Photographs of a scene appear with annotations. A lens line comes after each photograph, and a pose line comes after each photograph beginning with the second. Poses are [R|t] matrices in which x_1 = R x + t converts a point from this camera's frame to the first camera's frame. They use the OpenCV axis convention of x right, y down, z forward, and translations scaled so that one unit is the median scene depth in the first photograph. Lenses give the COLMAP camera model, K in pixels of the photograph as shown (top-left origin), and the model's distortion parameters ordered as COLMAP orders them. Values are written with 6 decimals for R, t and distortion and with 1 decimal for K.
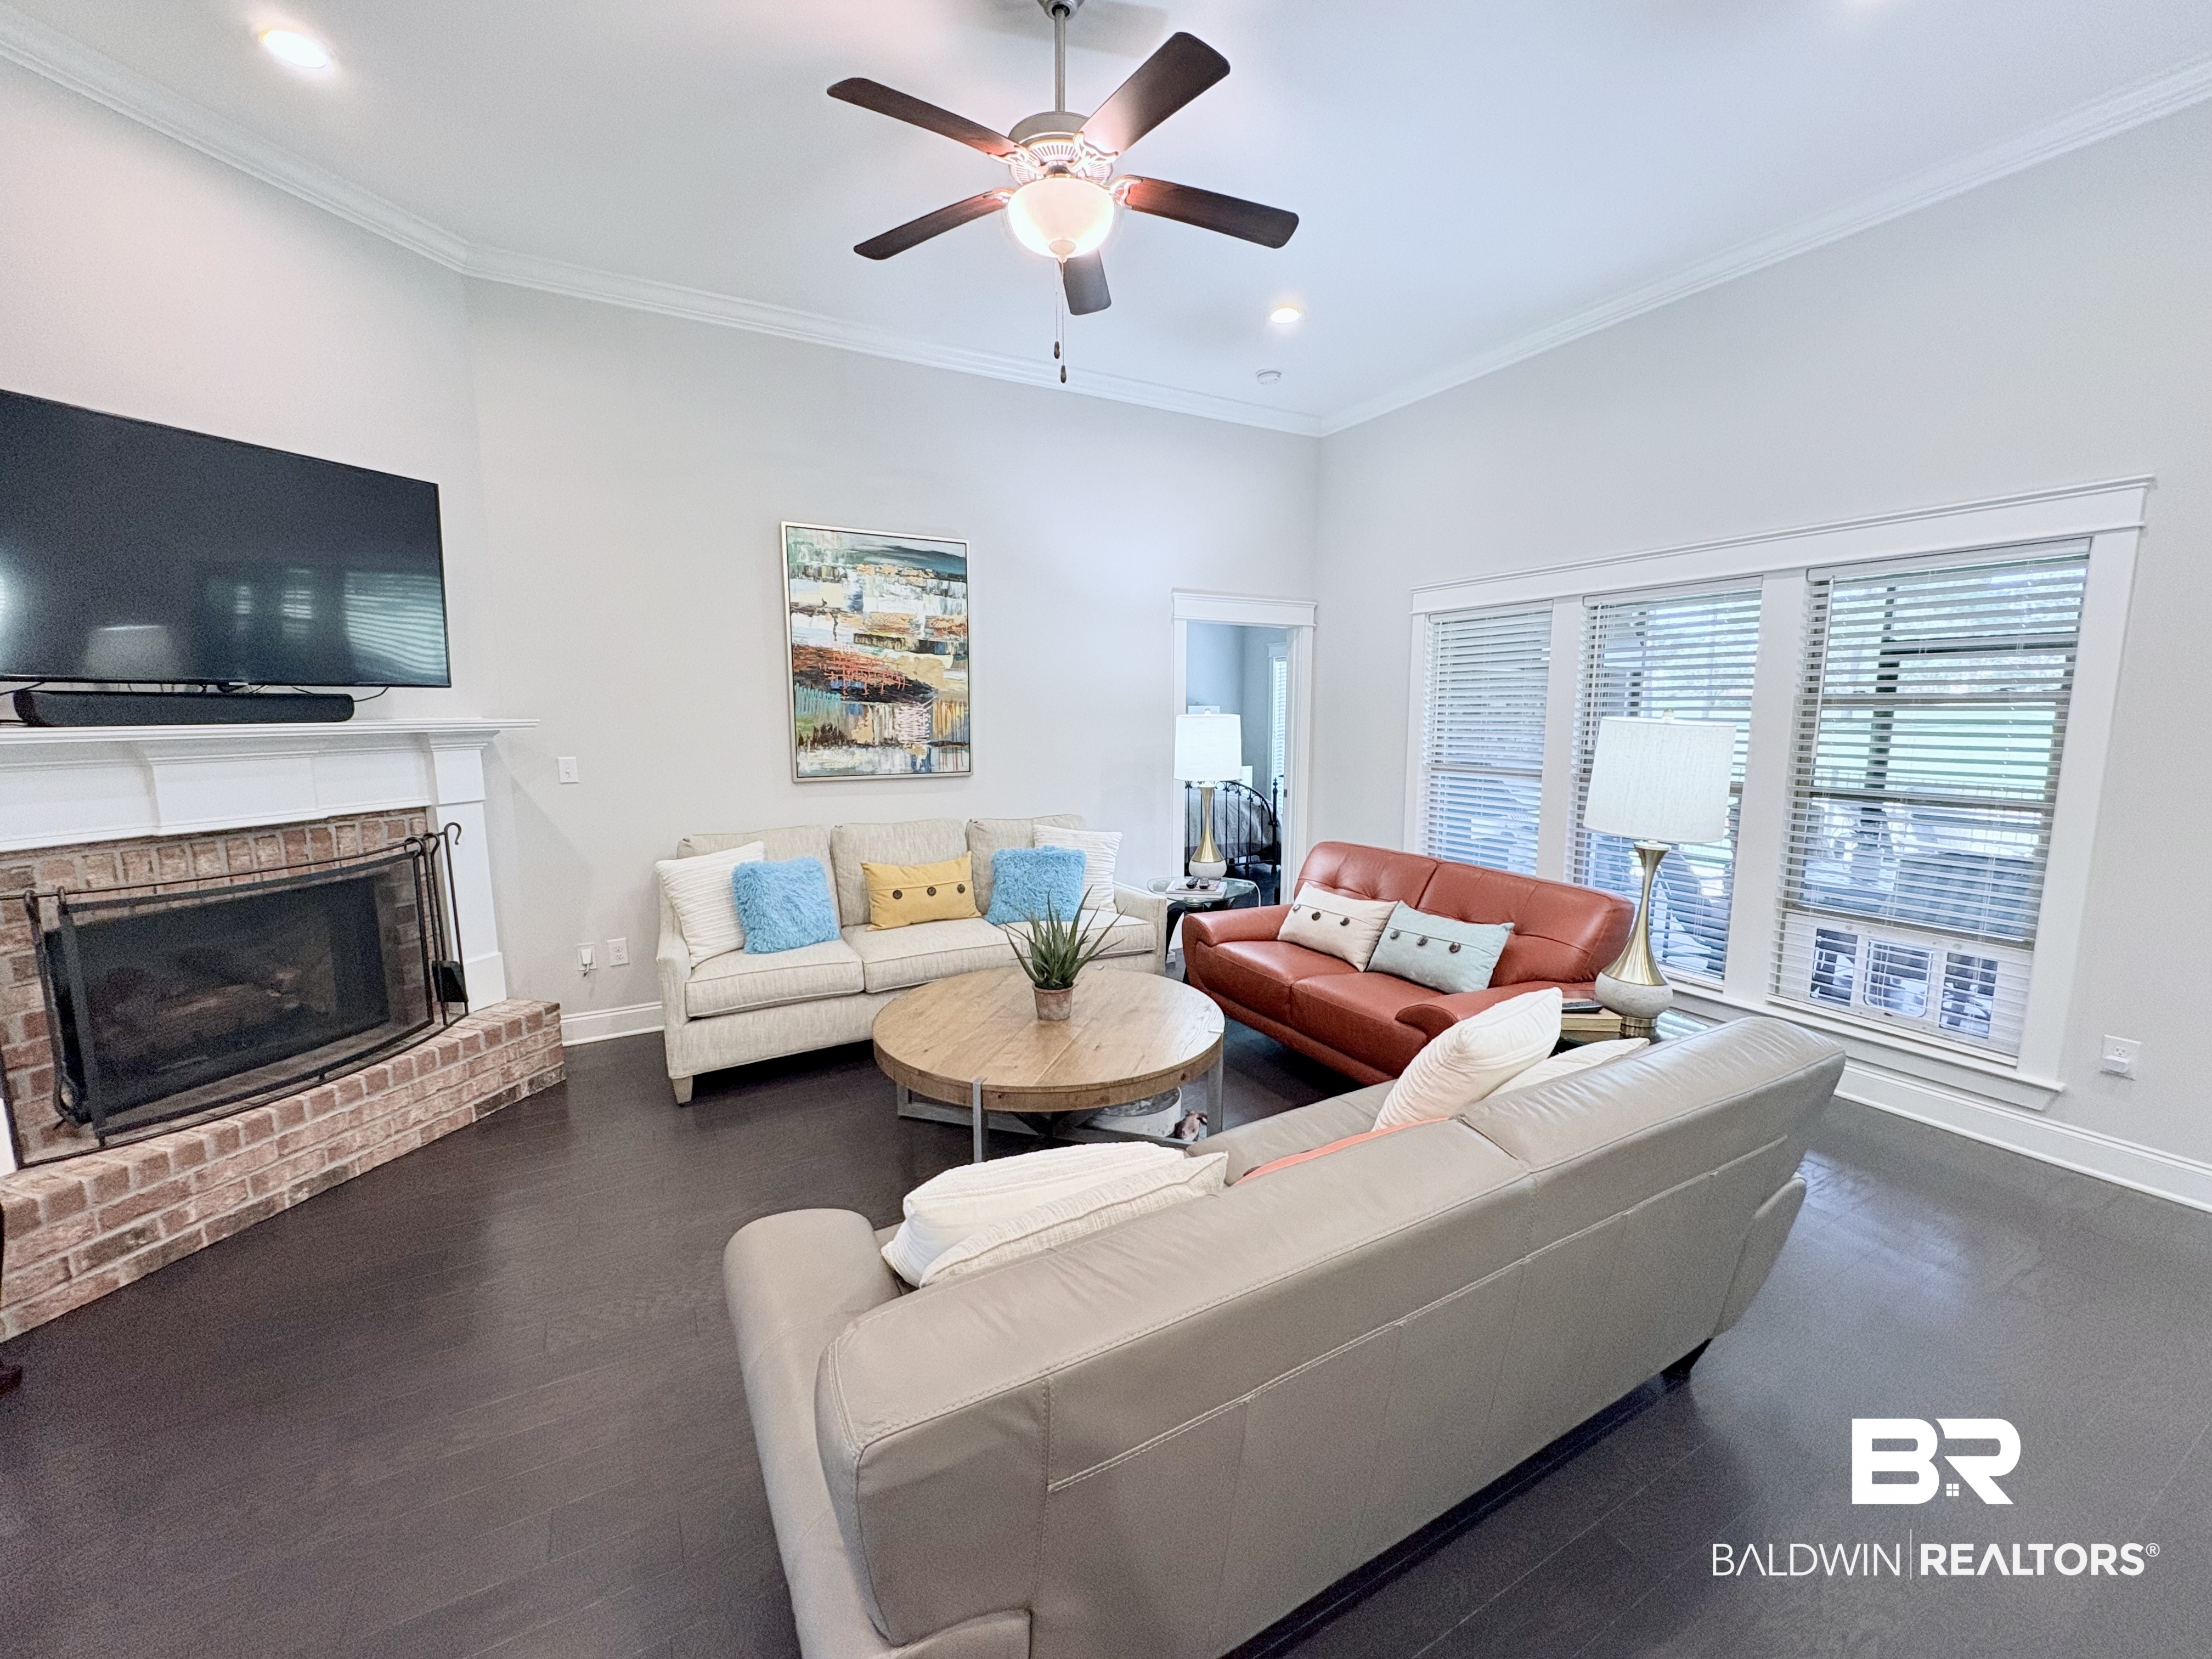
lens RADIAL K [[880.8, 0, 1103.6], [0, 880.8, 829.3], [0, 0, 1]] dist [-0.002137, 0.000716]
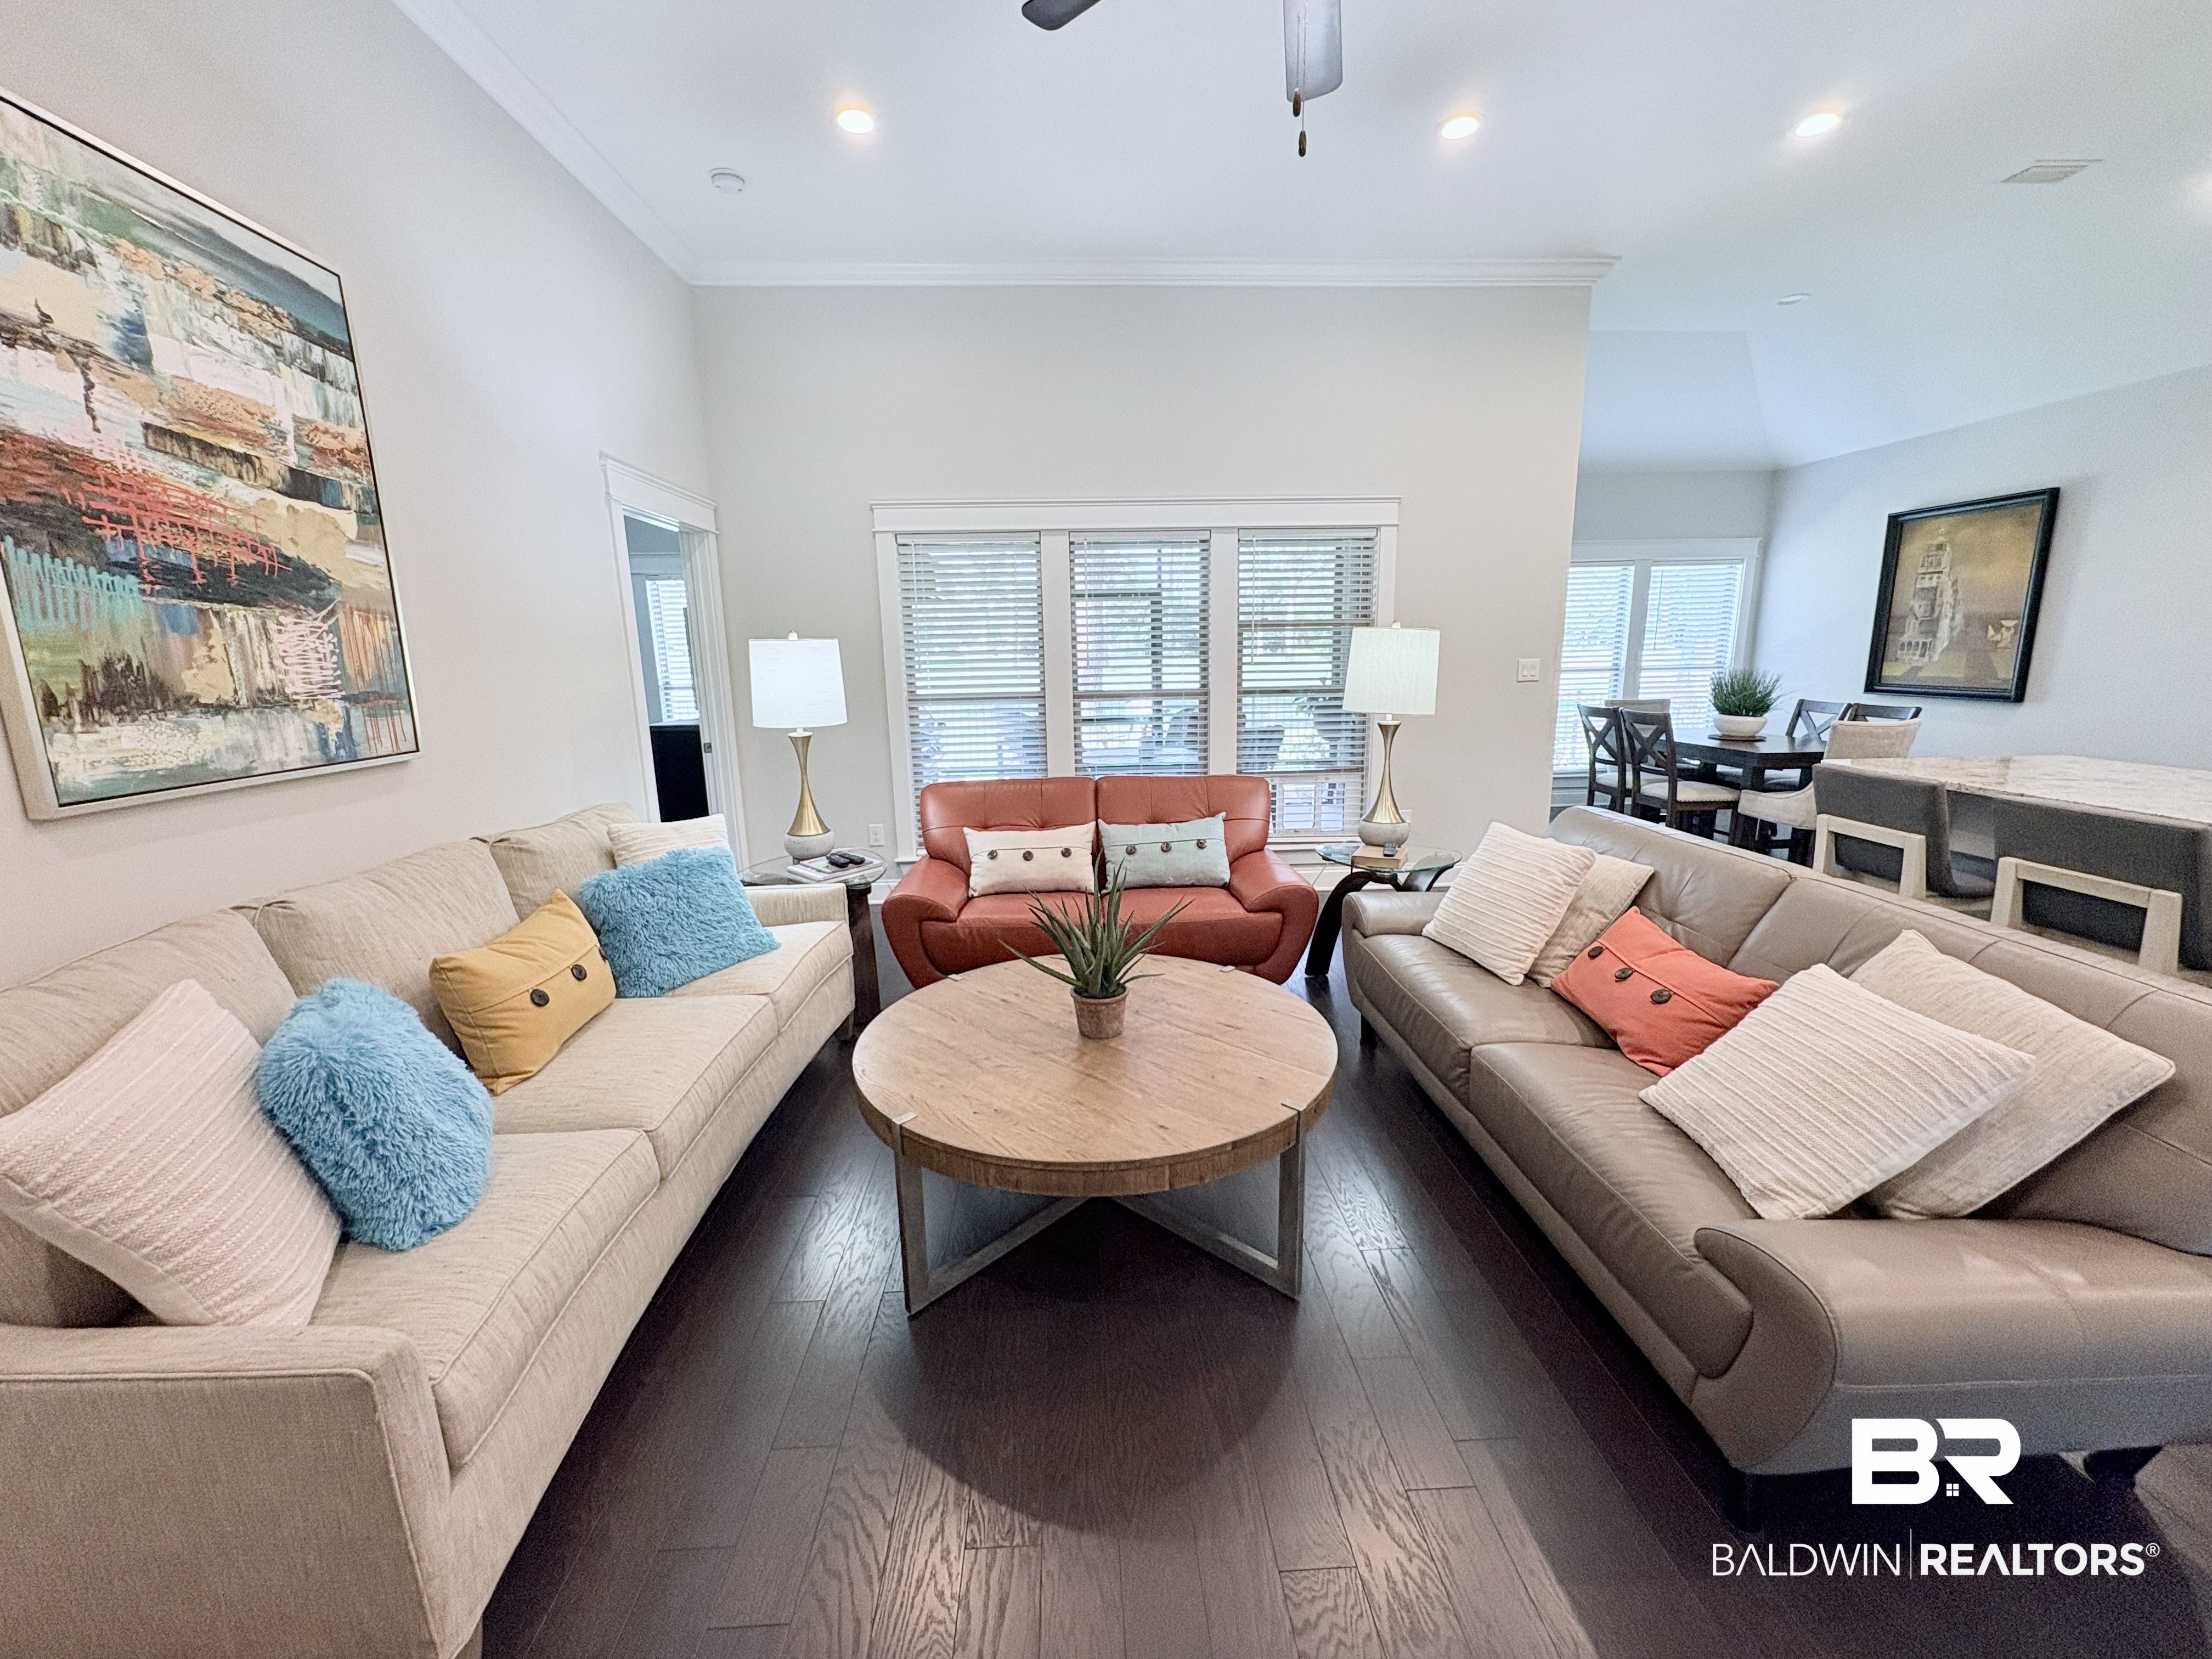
lens RADIAL K [[880.8, 0, 1106.7], [0, 880.8, 825.3], [0, 0, 1]] dist [-0.002137, 0.000716]
pose [[0.443326, -0.182005, 0.877688, -0.465307], [0.136753, 0.981439, 0.134445, -0.039823], [-0.885867, 0.060423, 0.459988, 0.446350]]
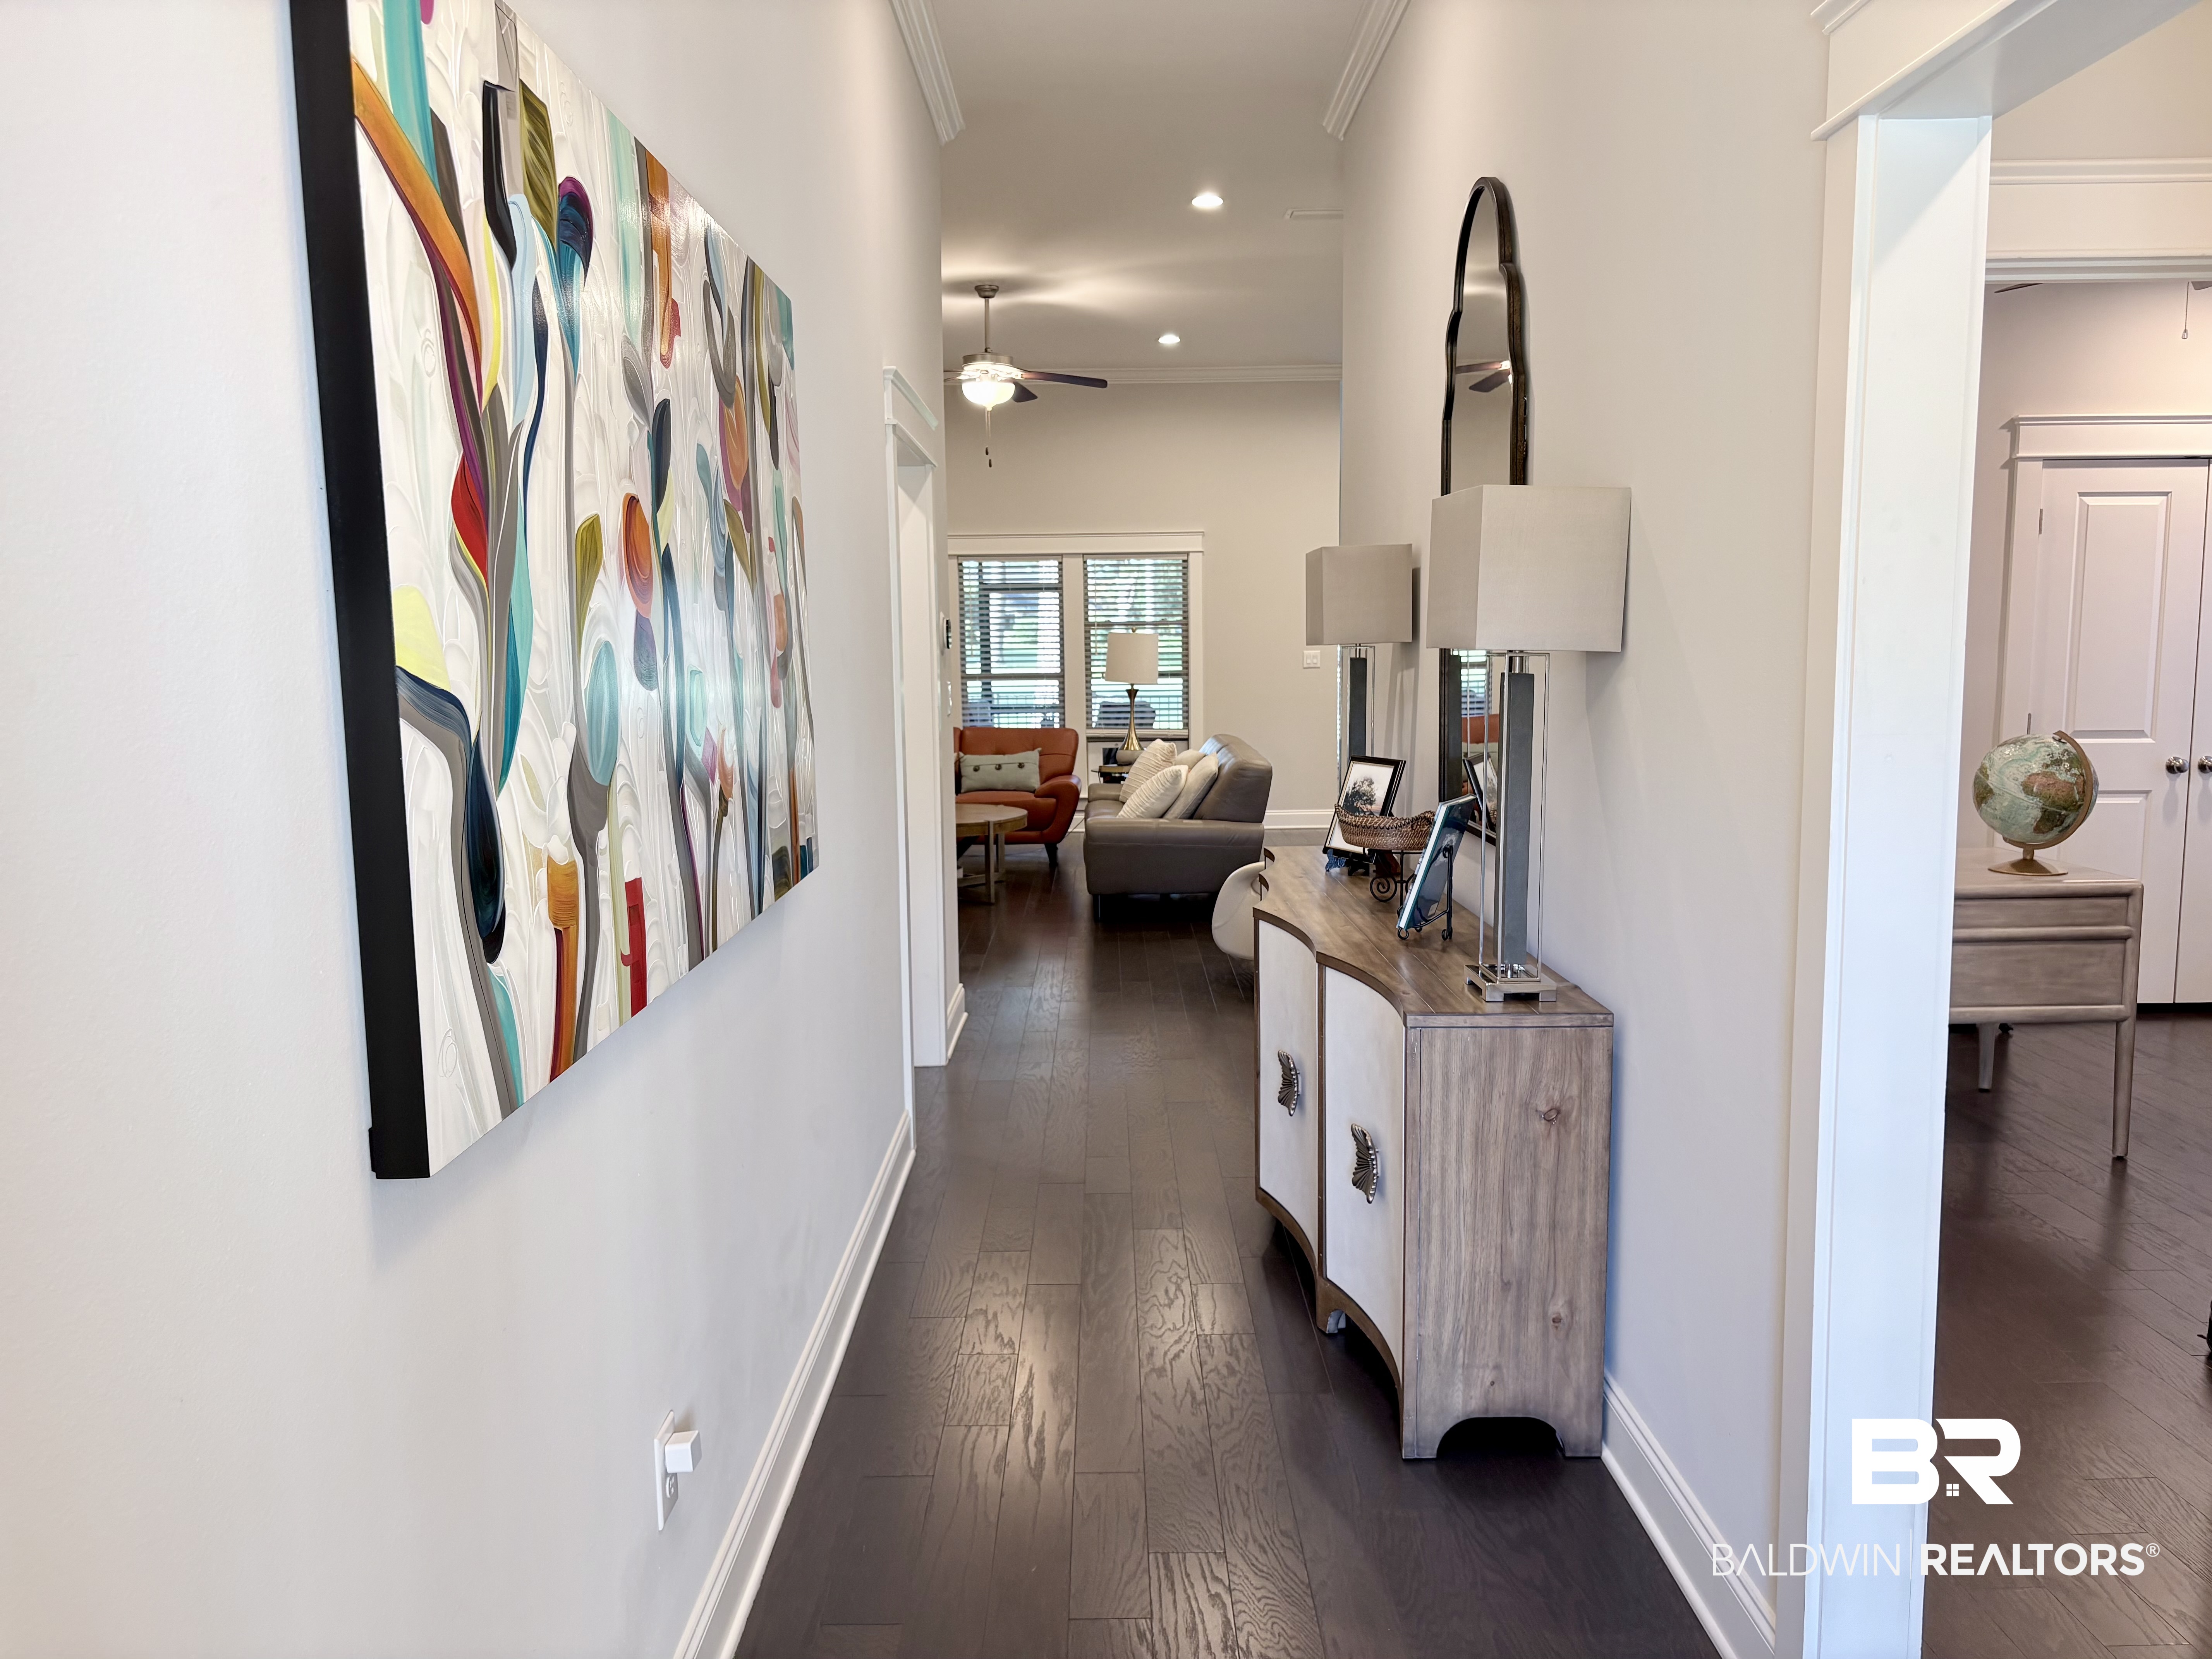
lens RADIAL K [[1645.2, 0, 1125.2], [0, 1645.2, 841.5], [0, 0, 1]] dist [0.002855, 0.002719]
pose [[0.473598, -0.116216, 0.873040, -1.770501], [0.135901, 0.989027, 0.057933, 0.091898], [-0.870193, 0.091210, 0.484195, -0.553185]]
